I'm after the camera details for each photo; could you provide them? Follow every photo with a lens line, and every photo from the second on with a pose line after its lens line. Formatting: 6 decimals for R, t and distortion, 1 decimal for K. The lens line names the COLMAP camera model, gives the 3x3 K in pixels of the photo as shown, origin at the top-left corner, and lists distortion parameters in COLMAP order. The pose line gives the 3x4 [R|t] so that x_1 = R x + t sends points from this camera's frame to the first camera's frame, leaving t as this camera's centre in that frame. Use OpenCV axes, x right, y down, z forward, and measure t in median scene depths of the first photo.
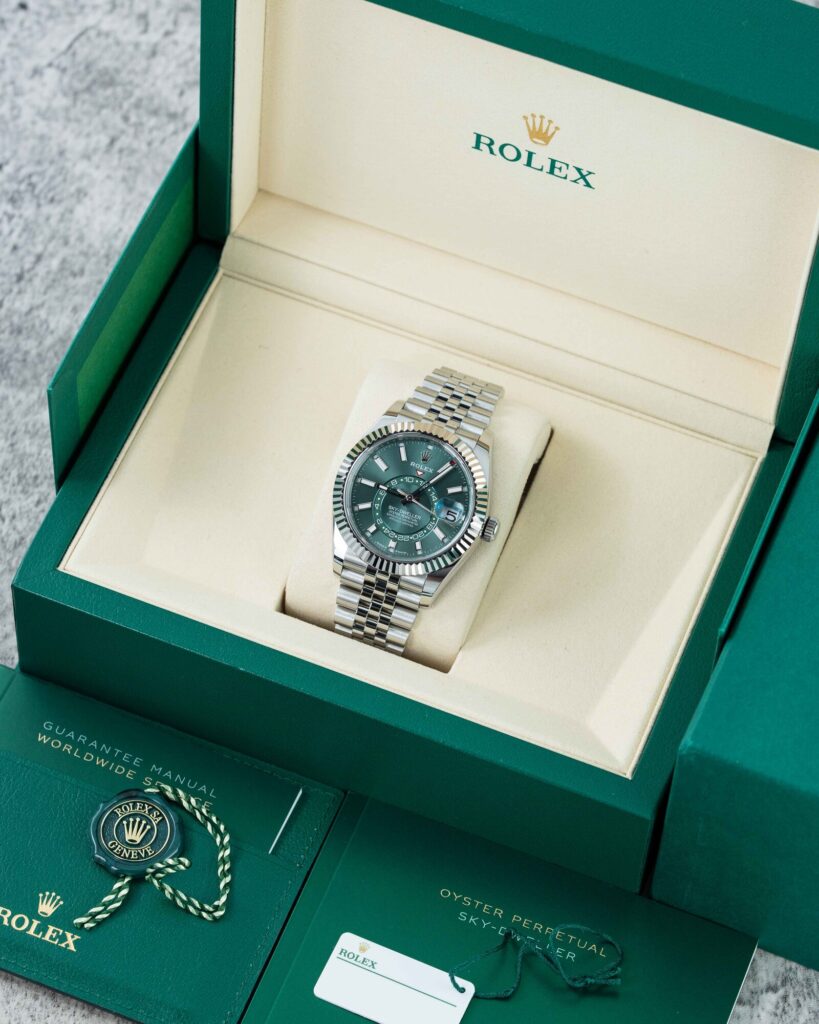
lens RADIAL K [[7324.9, 0, 409.0], [0, 7324.9, 512.1], [0, 0, 1]] dist [-1.048539, 0.000000]
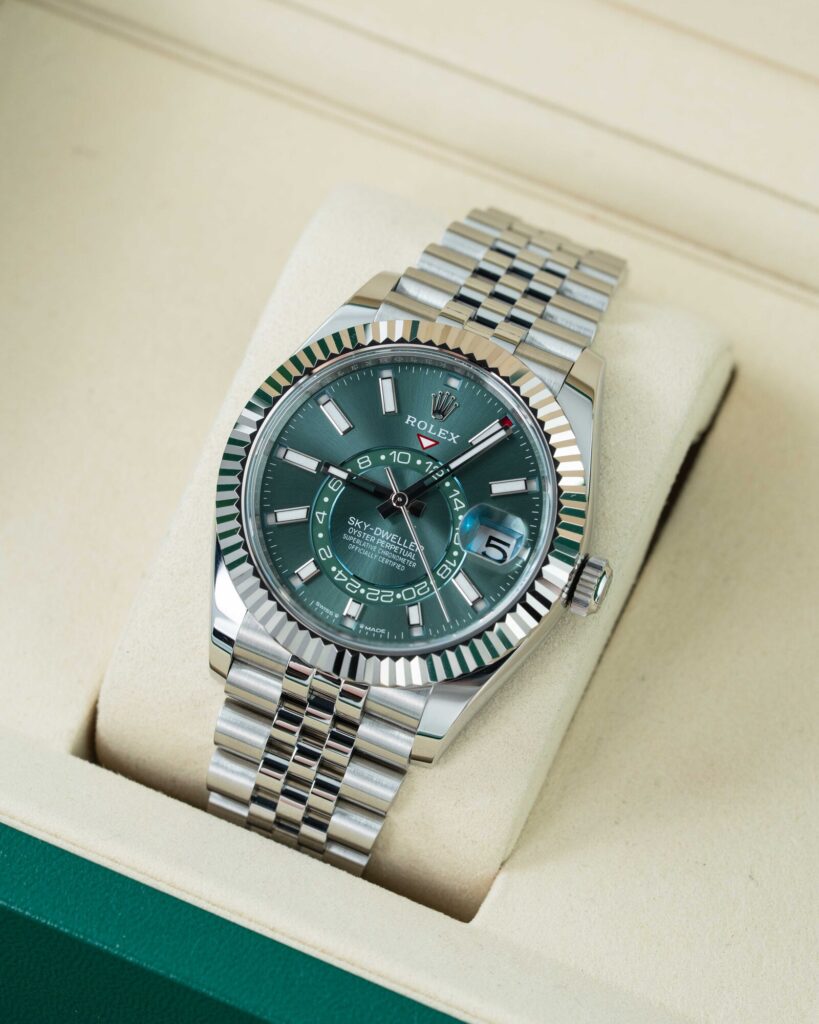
lens RADIAL K [[7324.9, 0, 410.5], [0, 7324.9, 512.1], [0, 0, 1]] dist [-1.048539, 0.000000]
pose [[0.998808, 0.048617, 0.004460, -0.001117], [-0.048522, 0.998635, -0.019355, 0.006734], [-0.005395, 0.019115, 0.999803, 0.578919]]
